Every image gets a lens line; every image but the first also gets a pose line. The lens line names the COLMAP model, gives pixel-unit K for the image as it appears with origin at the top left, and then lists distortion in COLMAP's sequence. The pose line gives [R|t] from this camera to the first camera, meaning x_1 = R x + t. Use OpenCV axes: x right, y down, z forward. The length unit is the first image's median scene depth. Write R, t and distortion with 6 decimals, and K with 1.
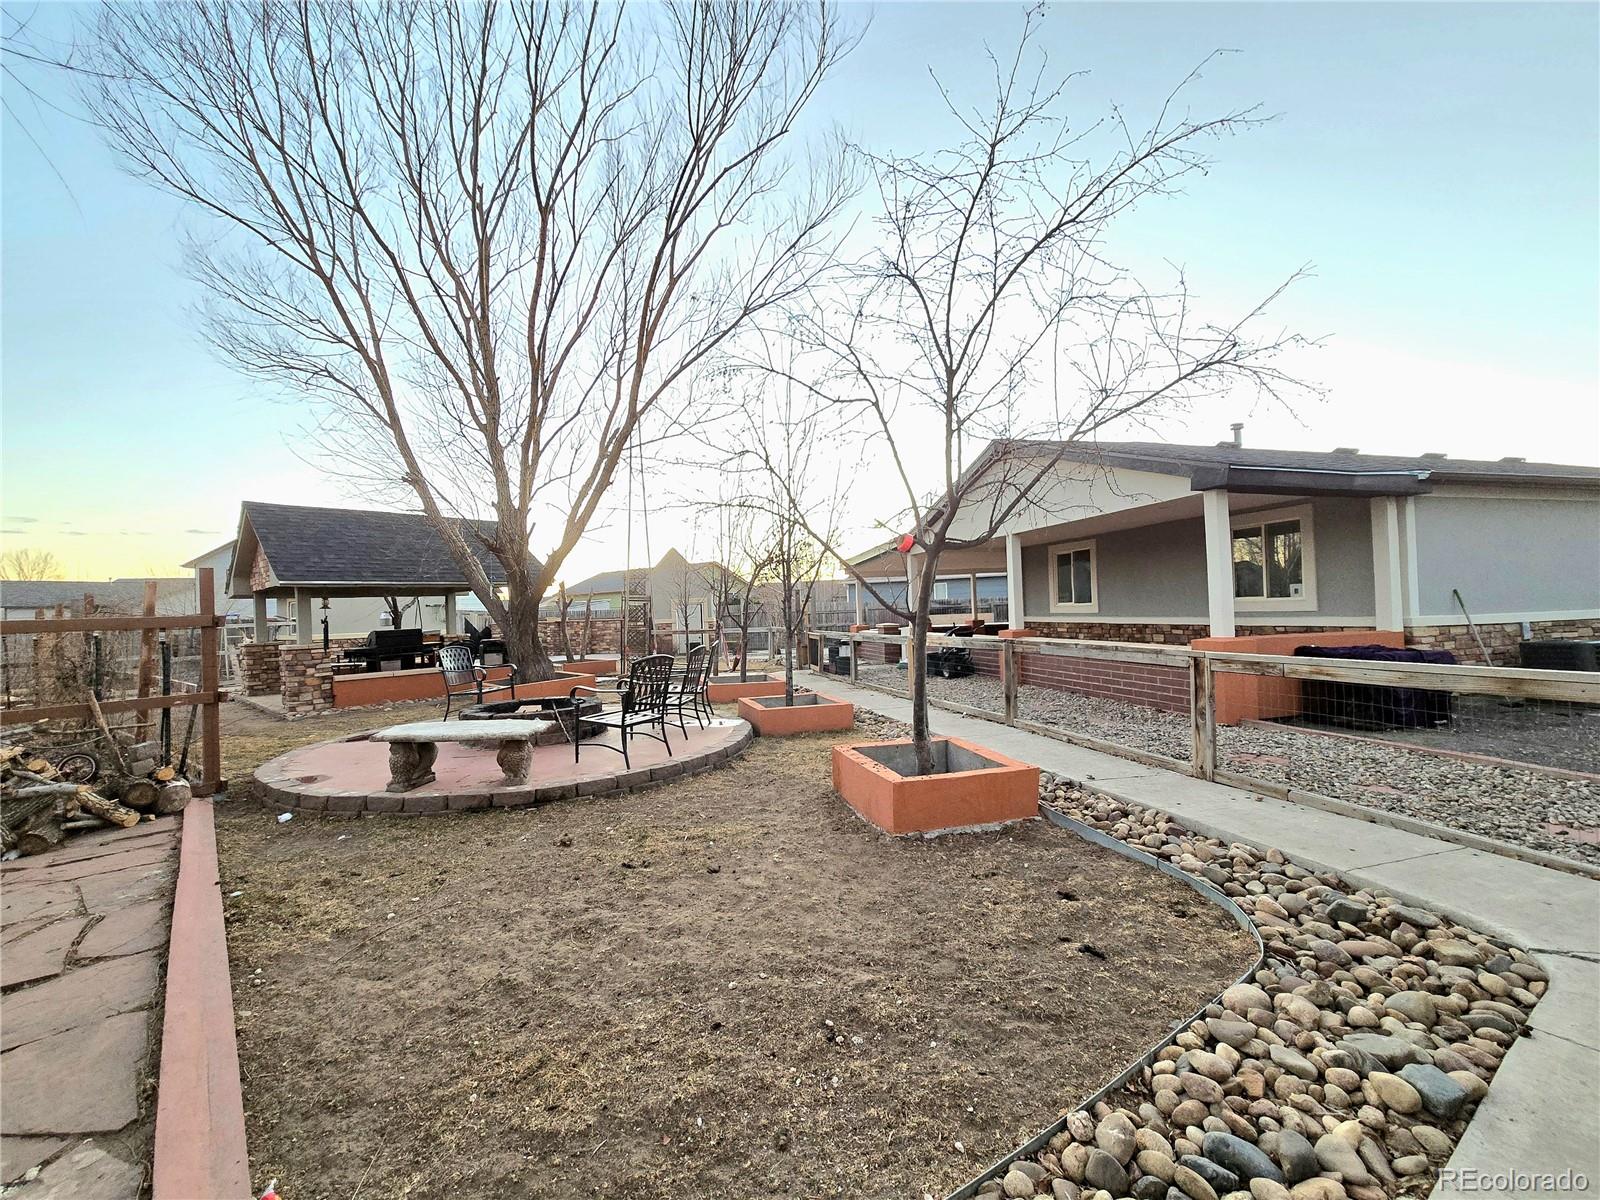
lens RADIAL K [[653.0, 0, 793.1], [0, 653.0, 600.0], [0, 0, 1]] dist [-0.005453, 0.002039]
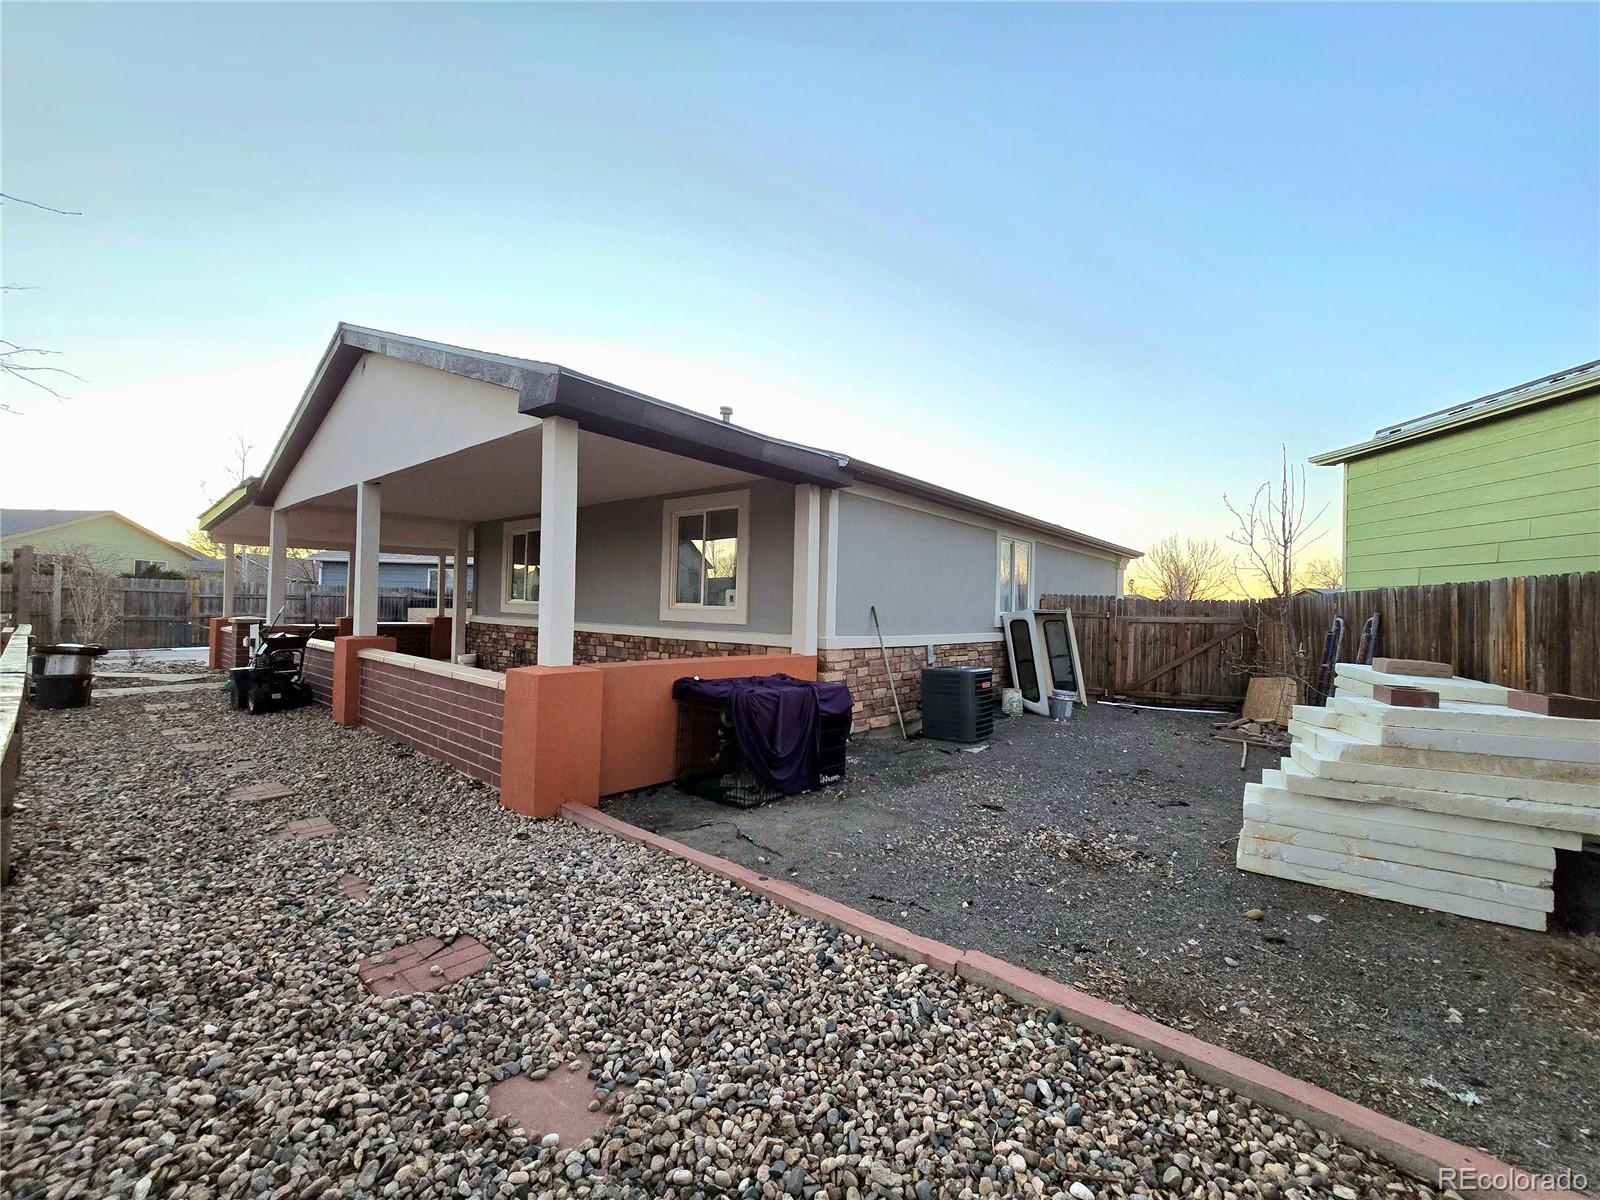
lens RADIAL K [[653.0, 0, 796.5], [0, 653.0, 600.4], [0, 0, 1]] dist [-0.005453, 0.002039]
pose [[0.826843, 0.056111, 0.559628, 0.434911], [-0.059817, 0.998141, -0.011699, -0.007912], [-0.559244, -0.023802, 0.828662, 0.328286]]
